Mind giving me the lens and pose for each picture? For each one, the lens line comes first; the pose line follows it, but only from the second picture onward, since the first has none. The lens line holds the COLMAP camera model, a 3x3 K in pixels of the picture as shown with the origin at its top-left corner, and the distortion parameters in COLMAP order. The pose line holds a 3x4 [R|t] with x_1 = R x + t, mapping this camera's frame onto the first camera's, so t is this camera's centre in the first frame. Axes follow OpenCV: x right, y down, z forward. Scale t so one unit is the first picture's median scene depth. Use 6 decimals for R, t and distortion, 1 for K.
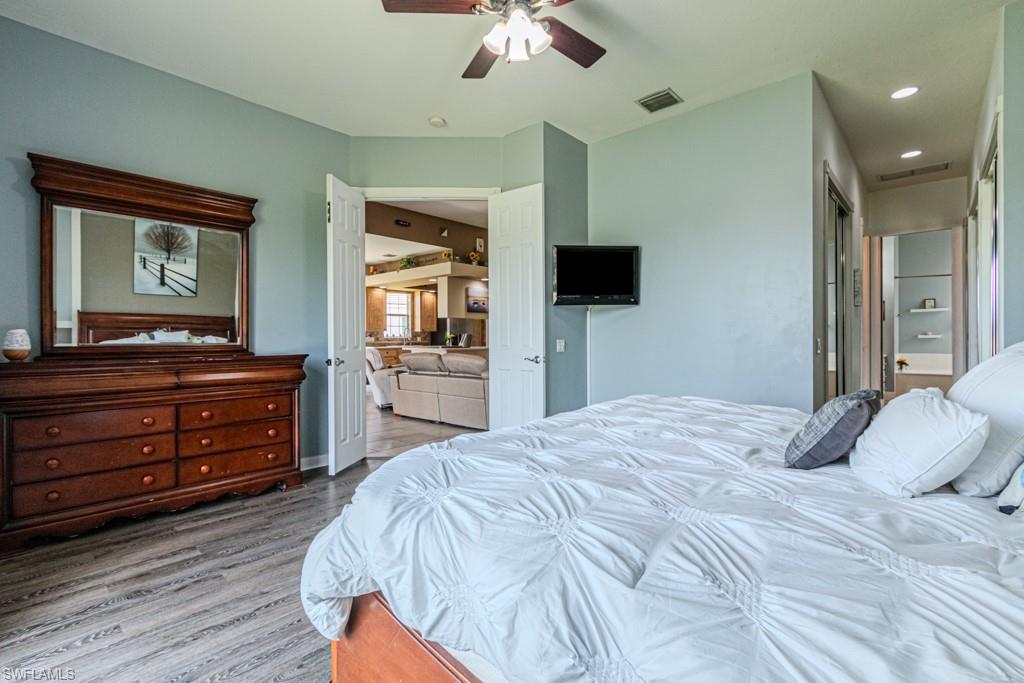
lens RADIAL K [[462.6, 0, 499.8], [0, 462.6, 337.0], [0, 0, 1]] dist [-0.001262, -0.000524]
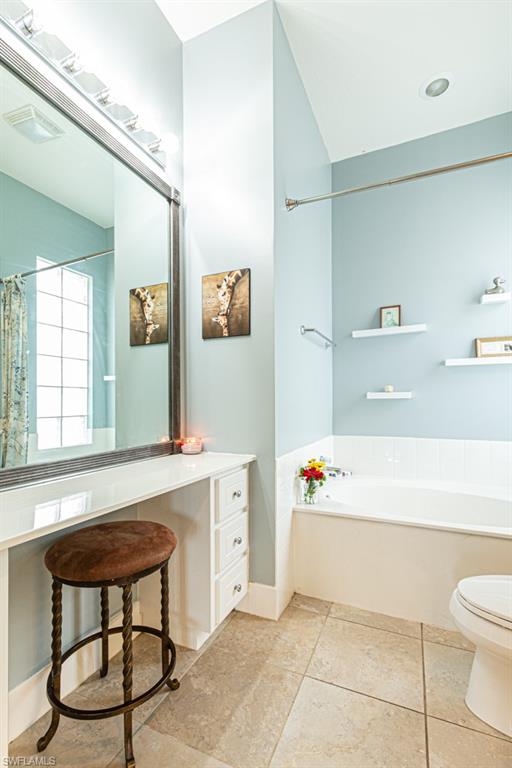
lens RADIAL K [[362.9, 0, 231.5], [0, 362.9, 398.0], [0, 0, 1]] dist [0.003693, -0.000212]
pose [[0.955420, 0.007140, 0.295164, 0.704161], [-0.004286, 0.999938, -0.010316, 0.006701], [-0.295219, 0.008591, 0.955391, 0.736540]]
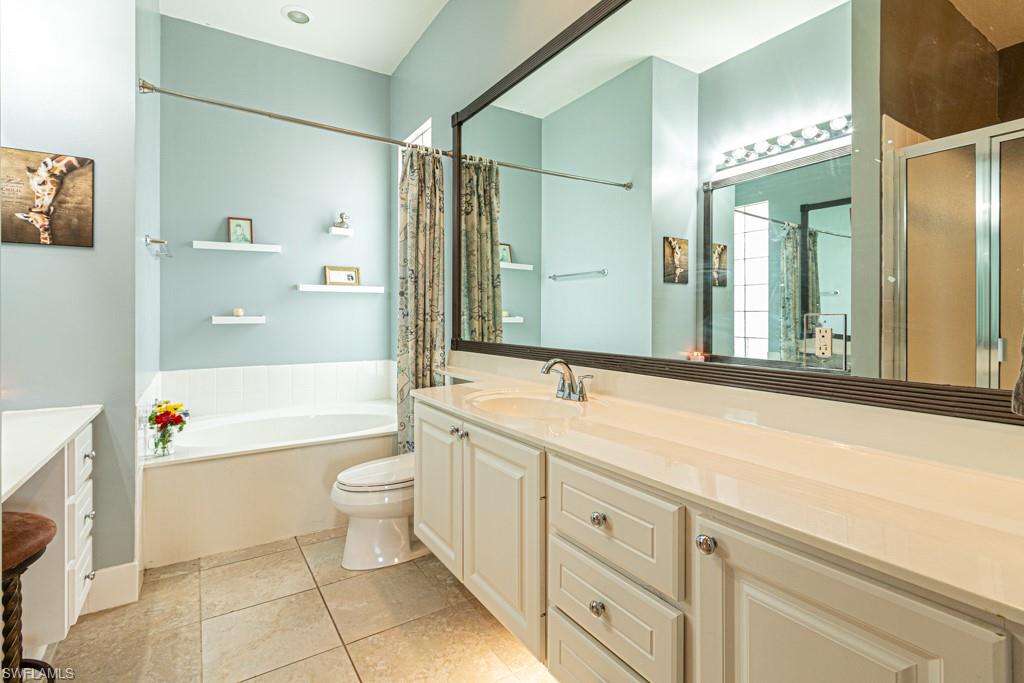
lens RADIAL K [[462.6, 0, 499.8], [0, 462.6, 337.0], [0, 0, 1]] dist [-0.001262, -0.000524]
pose [[0.262266, -0.030466, 0.964515, 0.633762], [-0.006190, 0.999428, 0.033252, 0.000092], [-0.964976, -0.014691, 0.261927, 0.710795]]
